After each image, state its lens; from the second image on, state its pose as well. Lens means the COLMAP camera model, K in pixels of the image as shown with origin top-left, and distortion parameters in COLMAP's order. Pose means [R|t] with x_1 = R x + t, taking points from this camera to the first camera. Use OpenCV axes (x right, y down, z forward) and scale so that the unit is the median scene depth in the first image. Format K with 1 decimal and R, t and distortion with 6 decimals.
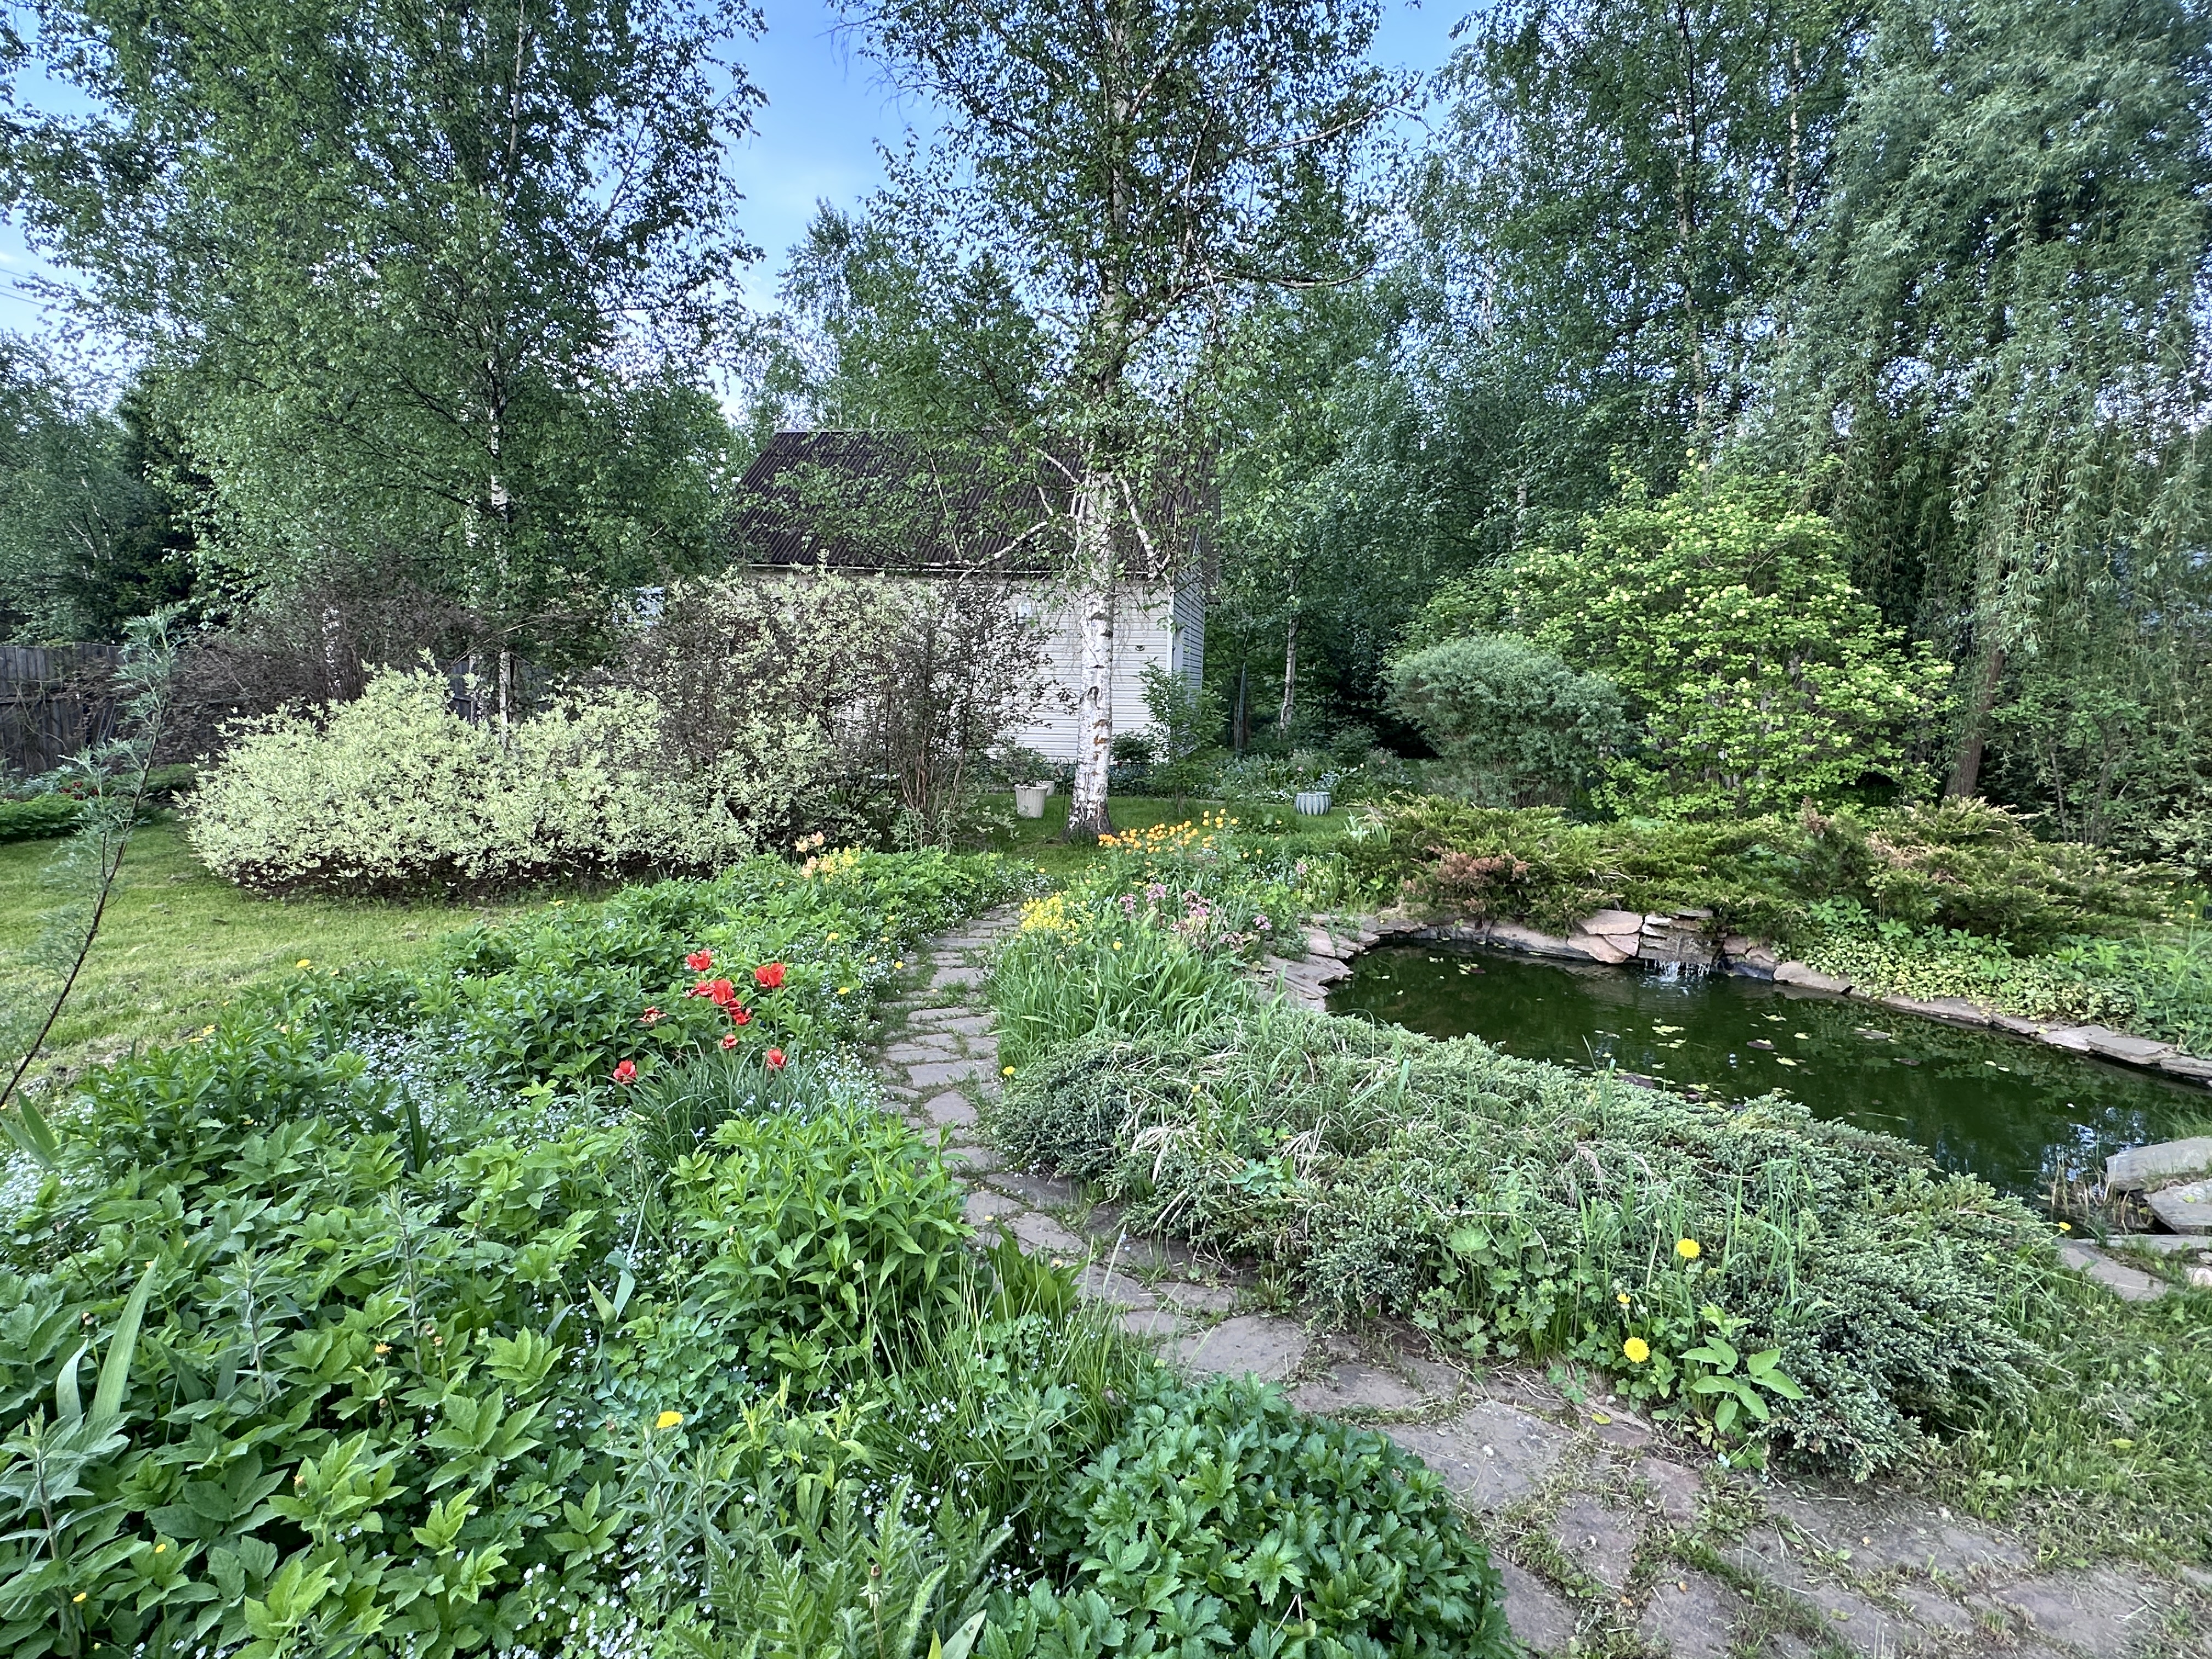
lens RADIAL K [[1152.8, 0, 1102.6], [0, 1152.8, 833.0], [0, 0, 1]] dist [-0.004343, 0.001013]
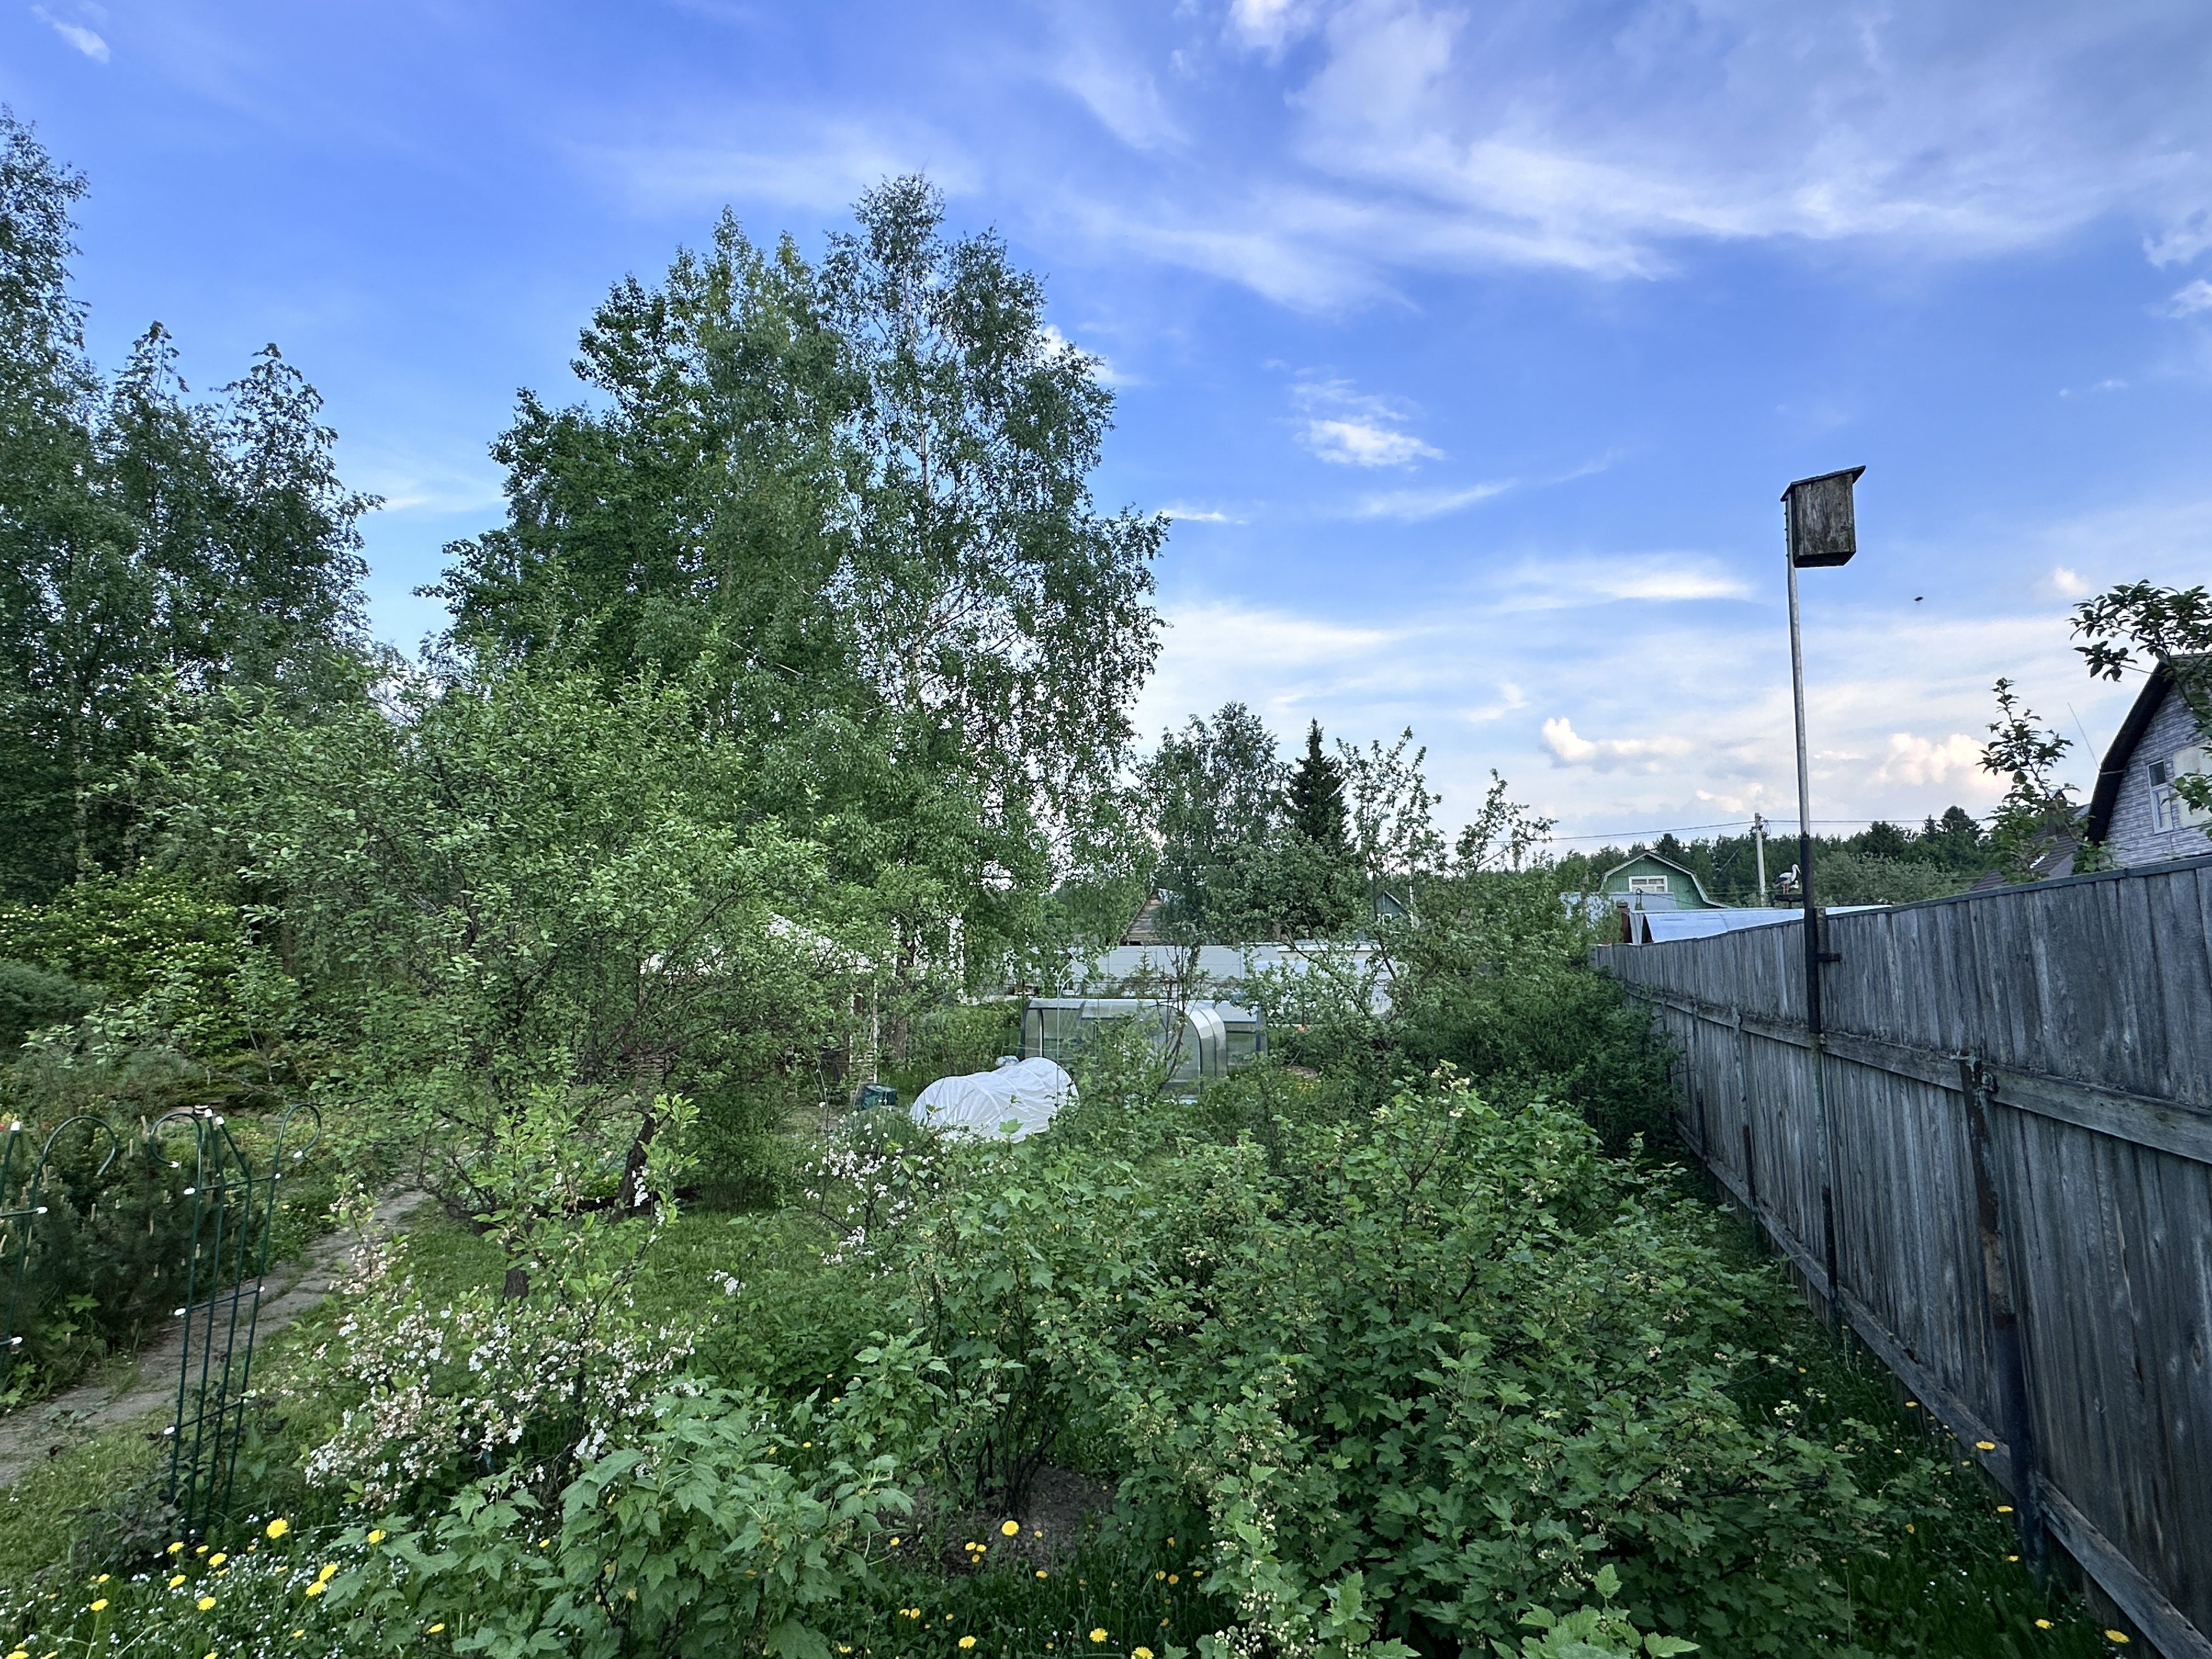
lens RADIAL K [[1152.8, 0, 1104.7], [0, 1152.8, 826.1], [0, 0, 1]] dist [-0.004343, 0.001013]
pose [[0.194162, 0.101588, 0.975695, -1.198738], [0.121209, 0.984517, -0.126627, 0.031774], [-0.973452, 0.142849, 0.178843, -0.984136]]
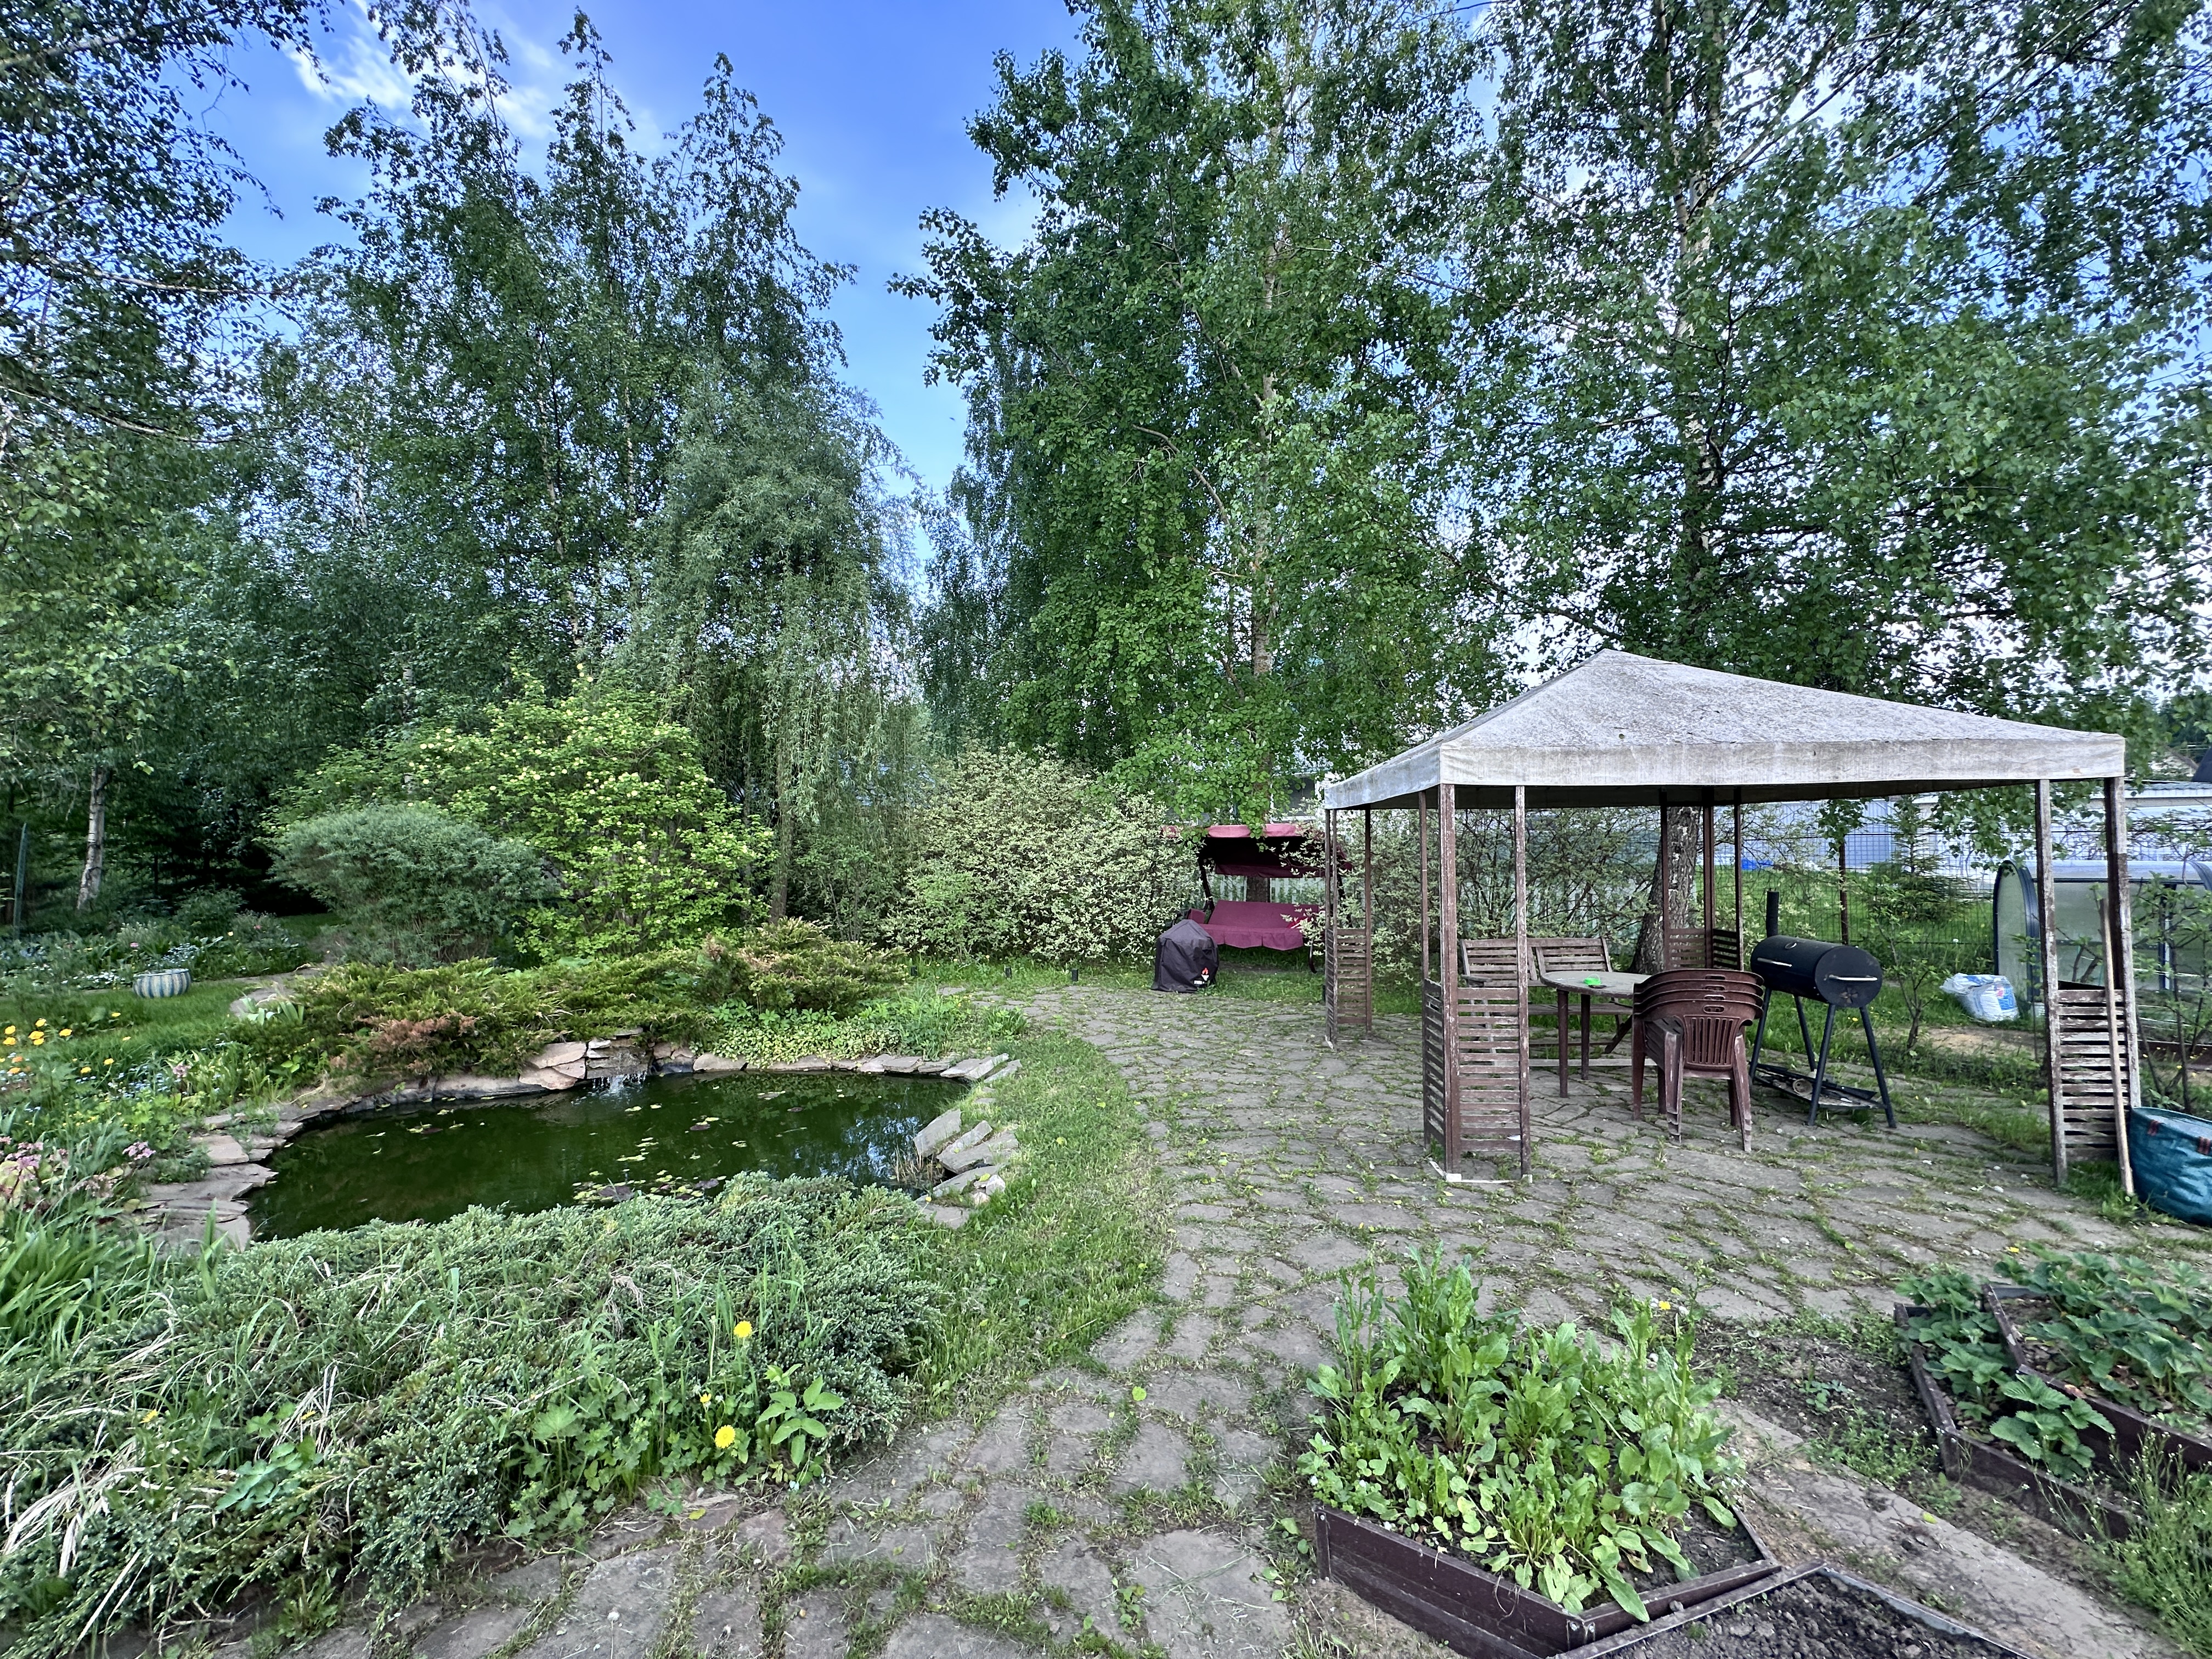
lens RADIAL K [[884.7, 0, 1110.3], [0, 884.7, 825.1], [0, 0, 1]] dist [-0.005382, 0.000805]
pose [[0.516481, -0.005224, 0.856283, -0.036105], [0.119878, 0.990575, -0.066264, -0.024804], [-0.847866, 0.136874, 0.512239, 0.023287]]
